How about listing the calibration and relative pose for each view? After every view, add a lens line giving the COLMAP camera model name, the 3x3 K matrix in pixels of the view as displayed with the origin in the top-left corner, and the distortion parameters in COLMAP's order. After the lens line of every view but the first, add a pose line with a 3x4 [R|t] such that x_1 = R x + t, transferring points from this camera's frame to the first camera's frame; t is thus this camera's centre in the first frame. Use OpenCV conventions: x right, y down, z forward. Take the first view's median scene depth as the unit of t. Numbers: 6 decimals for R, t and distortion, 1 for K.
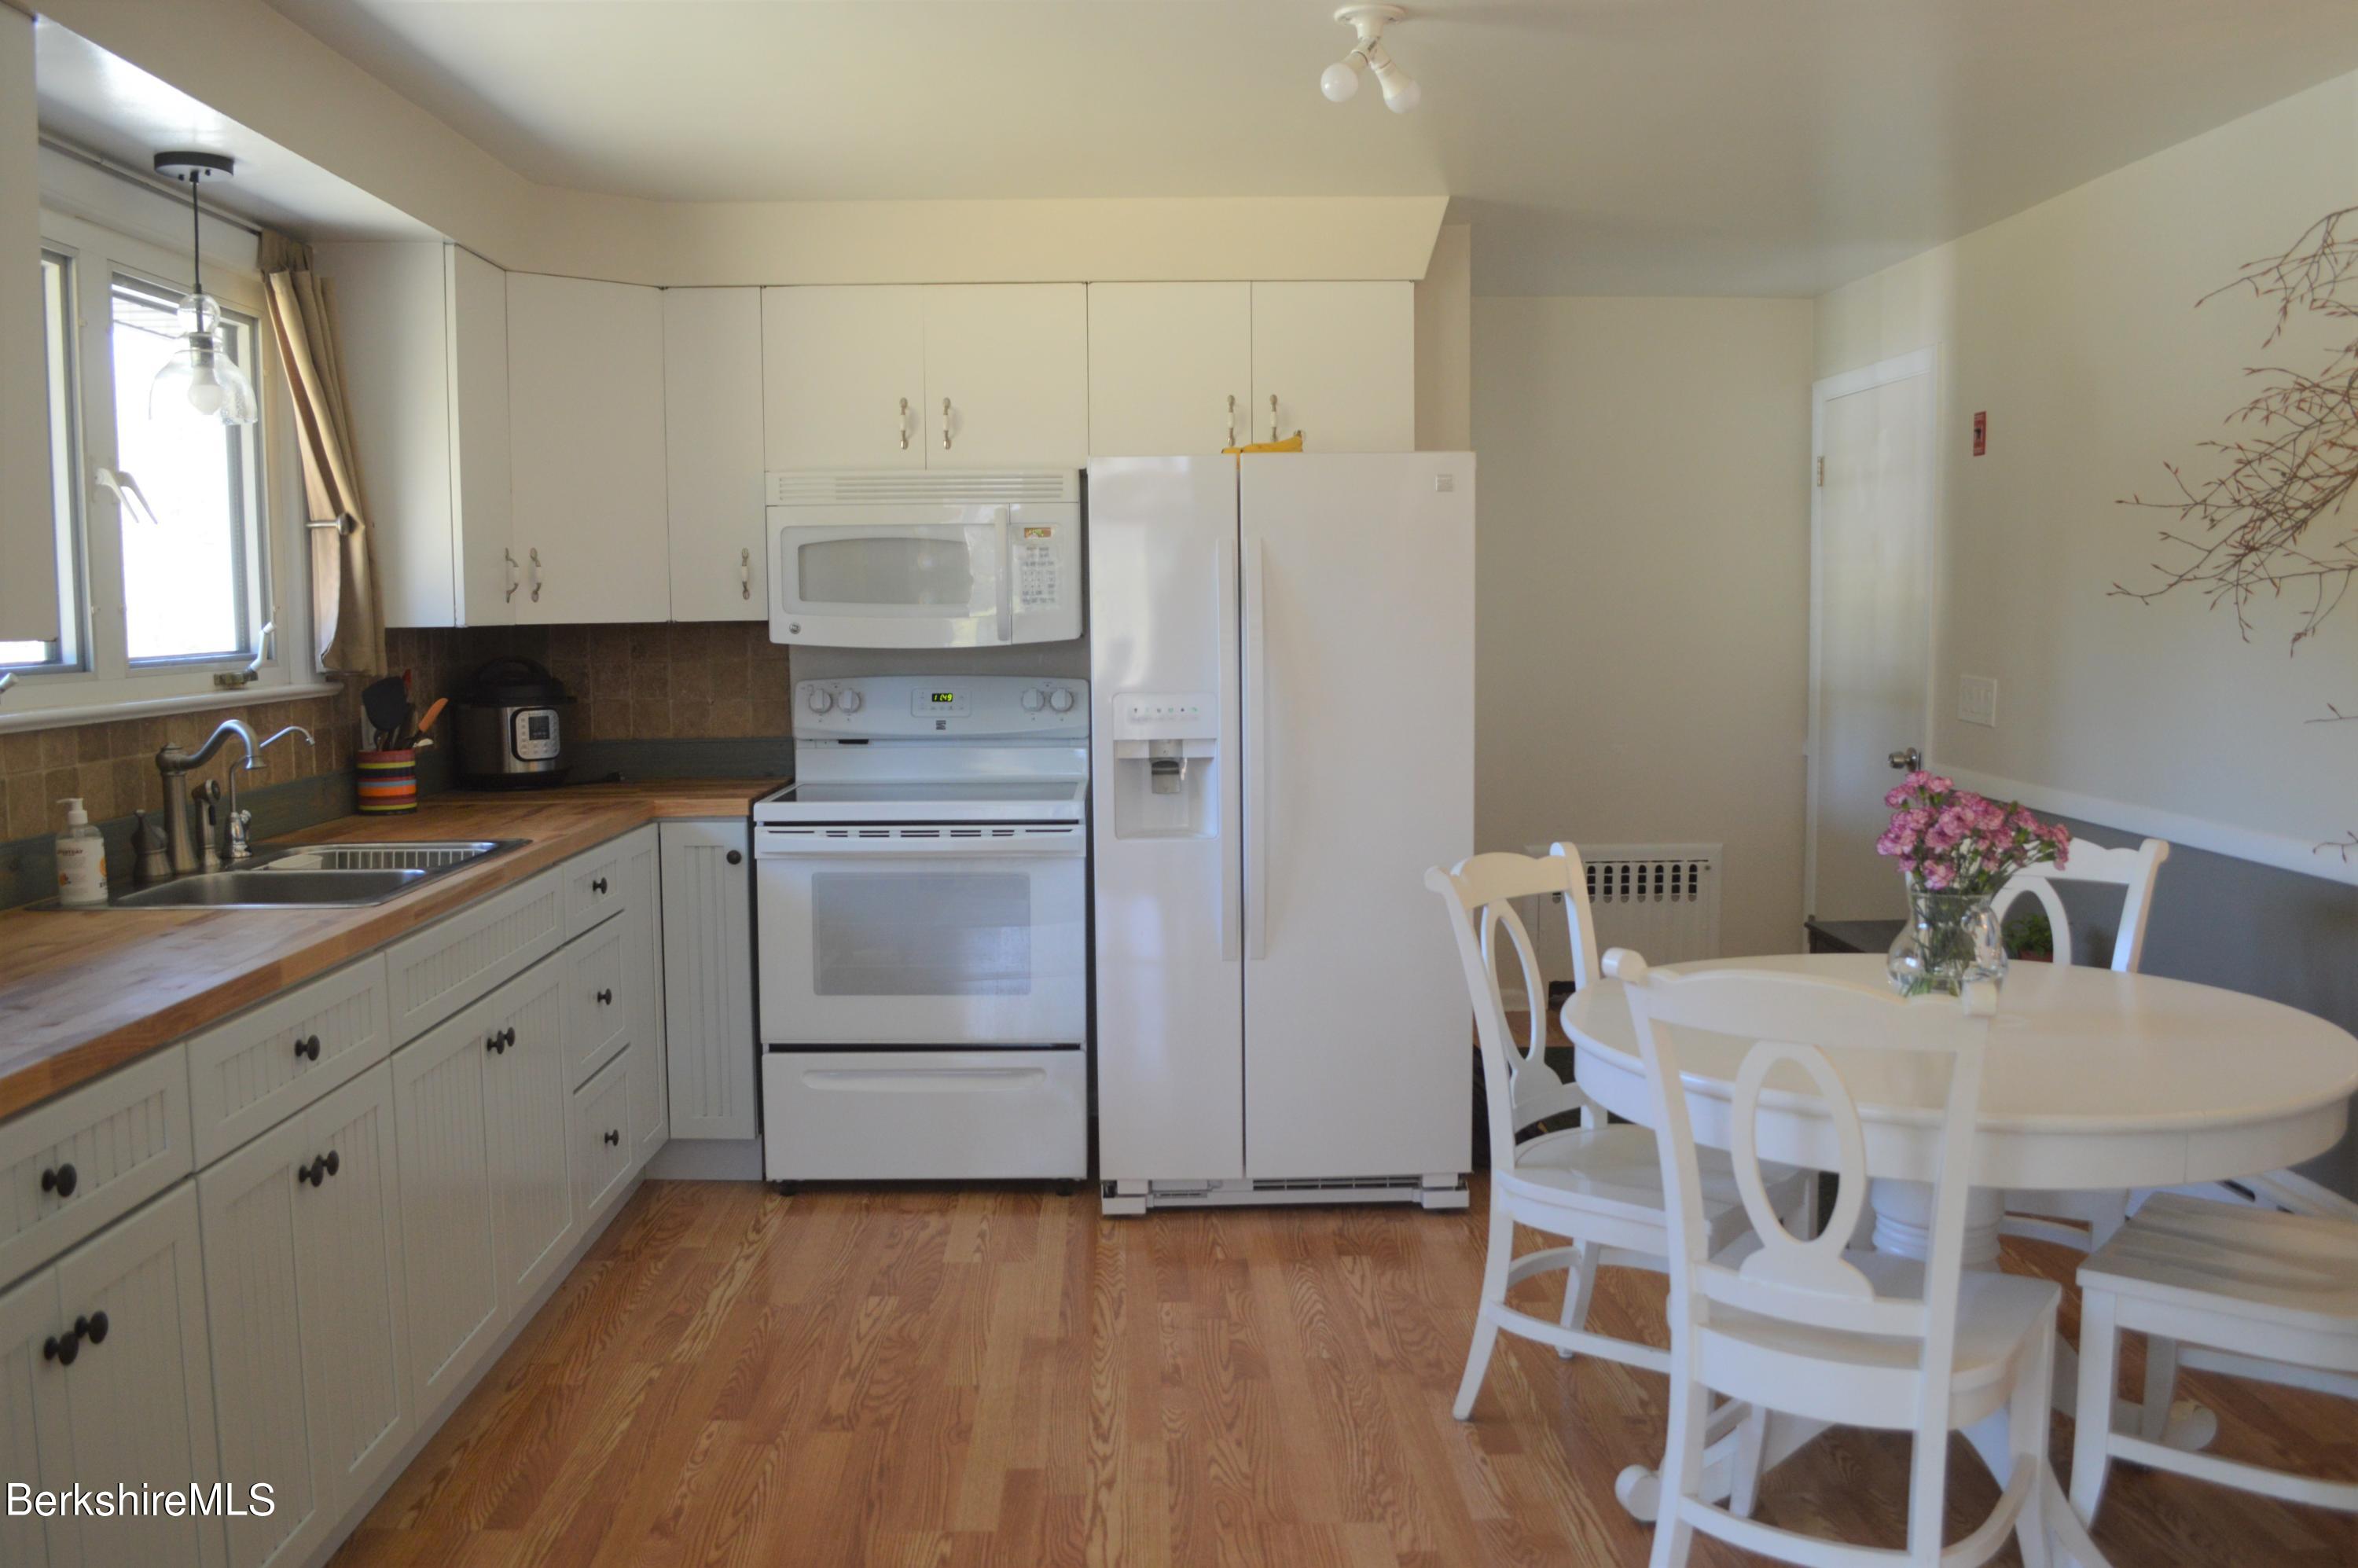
lens RADIAL K [[1886.0, 0, 1159.0], [0, 1886.0, 783.2], [0, 0, 1]] dist [-0.083100, 0.003654]
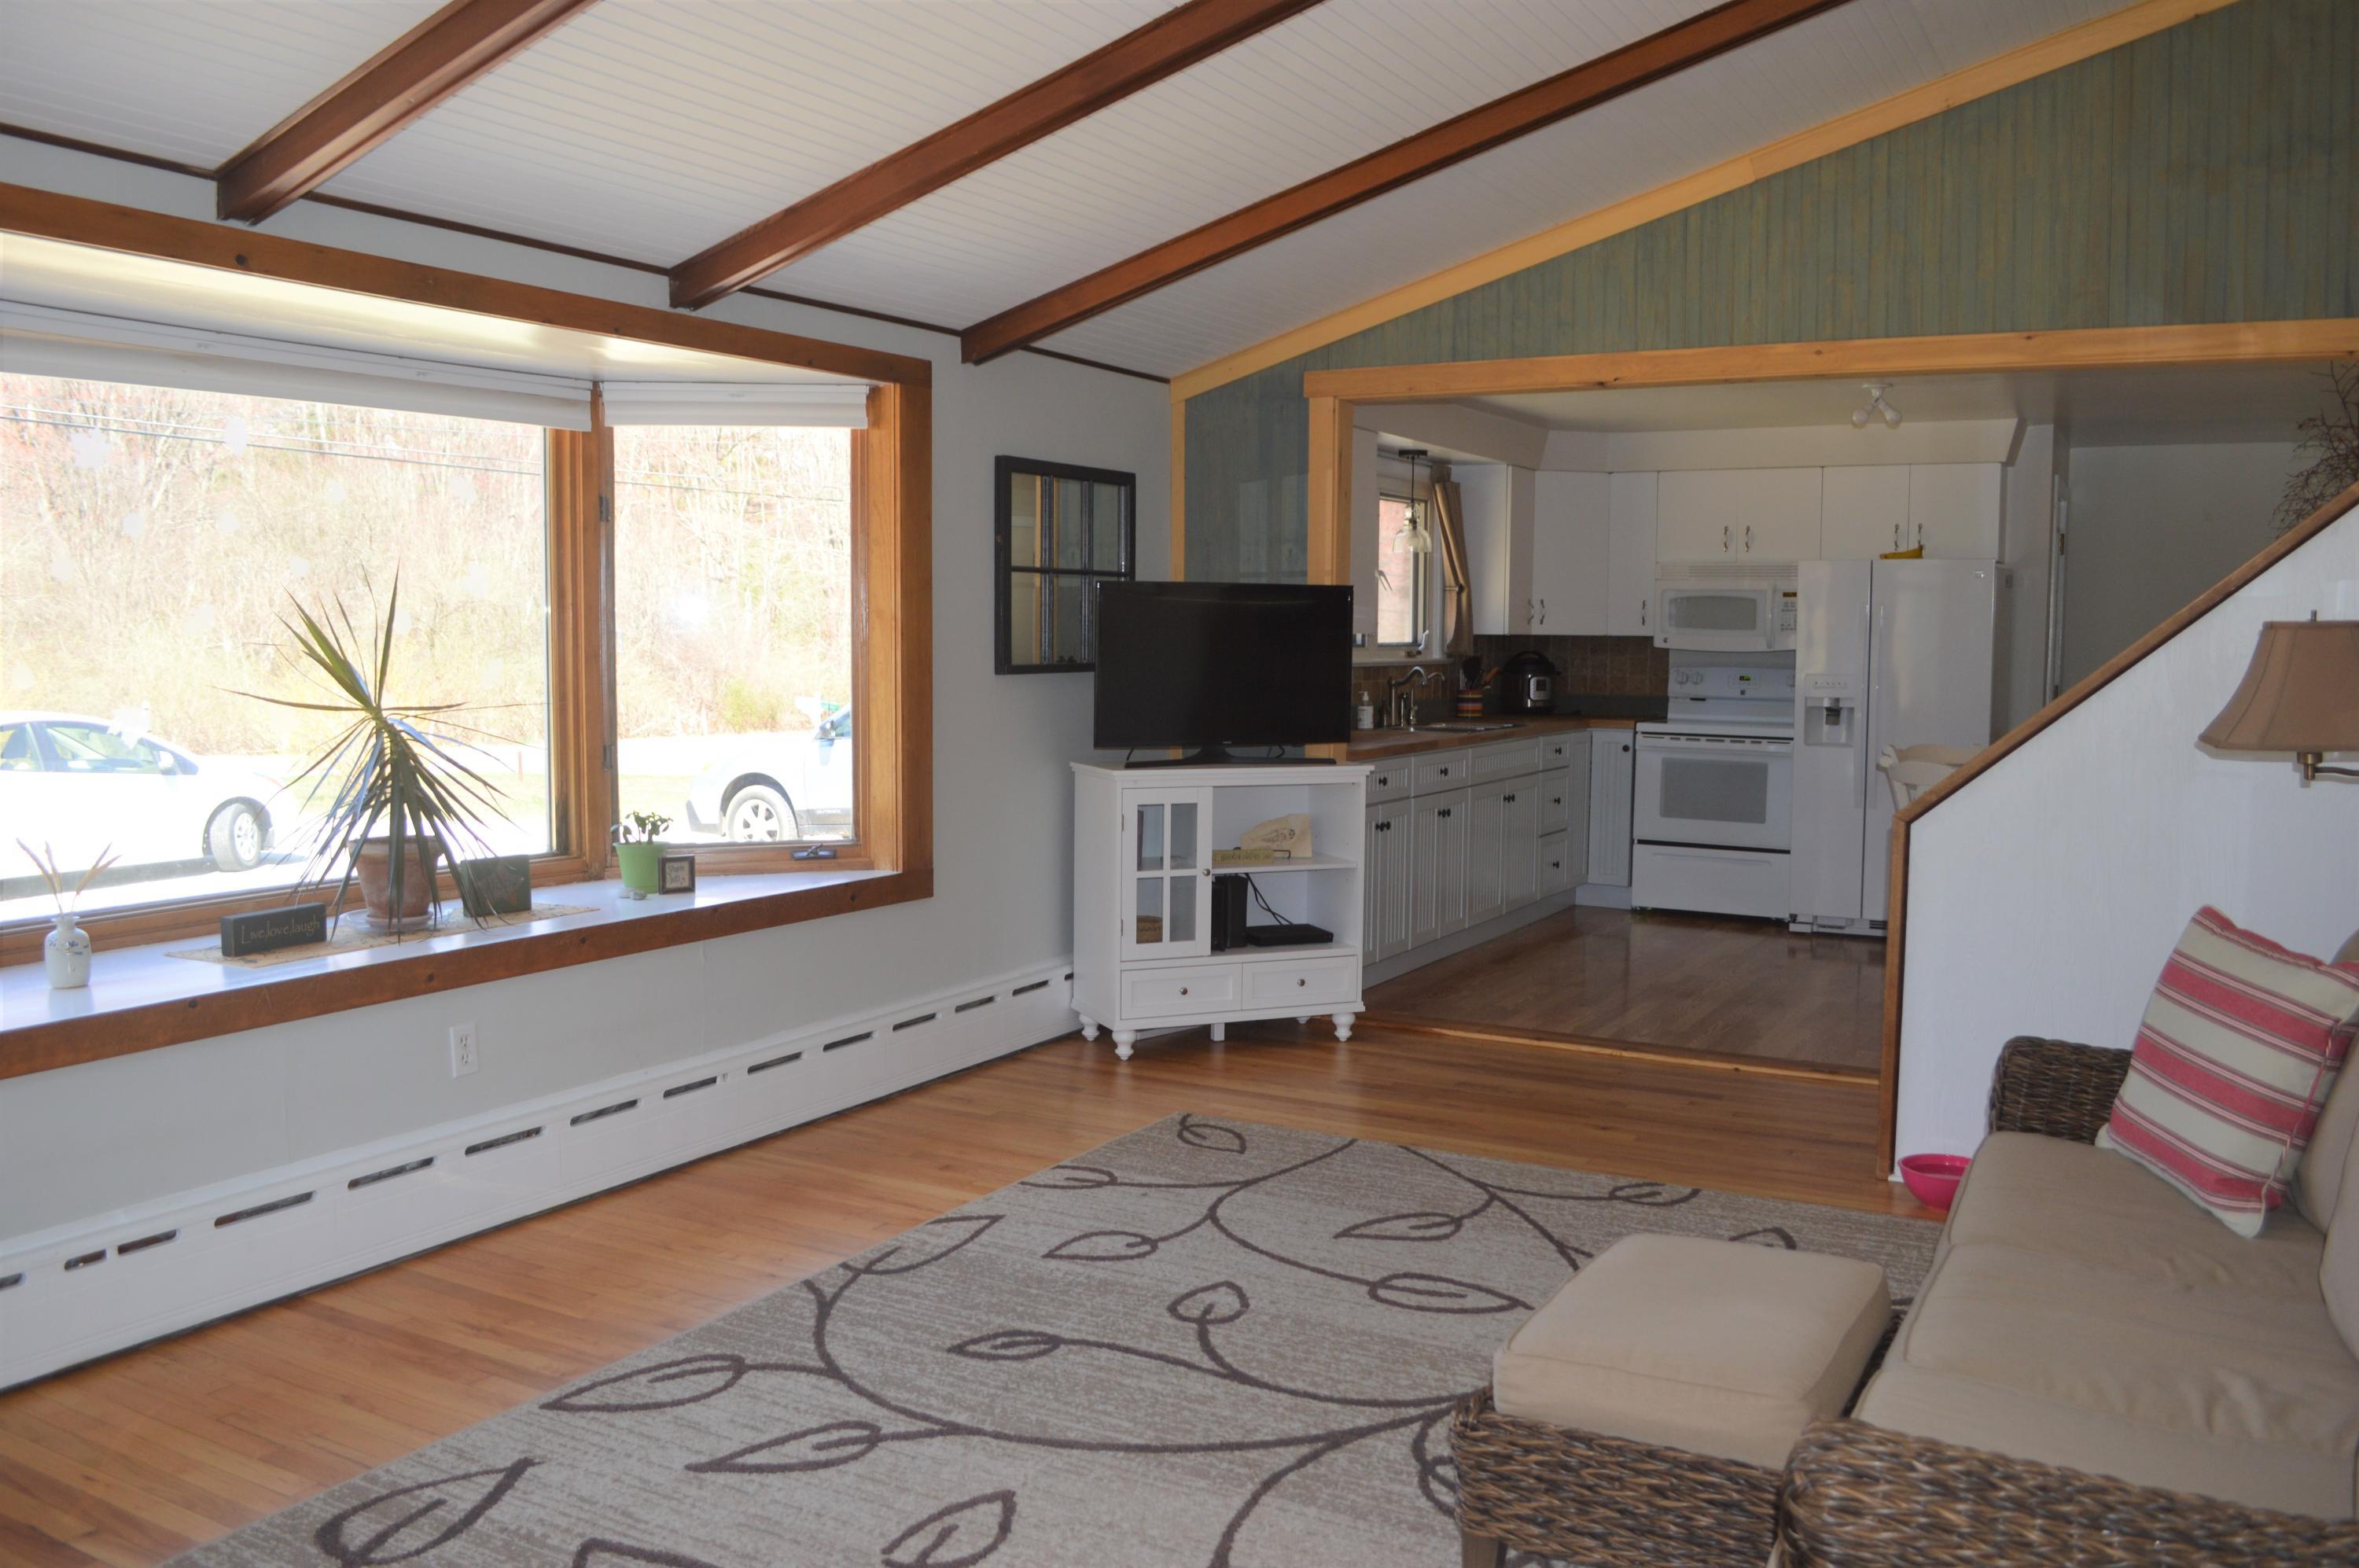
lens RADIAL K [[1886.9, 0, 1159.5], [0, 1886.9, 783.2], [0, 0, 1]] dist [-0.083100, 0.003654]
pose [[0.855273, 0.057994, -0.514922, 0.406468], [-0.063937, 0.997935, 0.006197, 0.098125], [0.514218, 0.027623, 0.857215, -1.051640]]
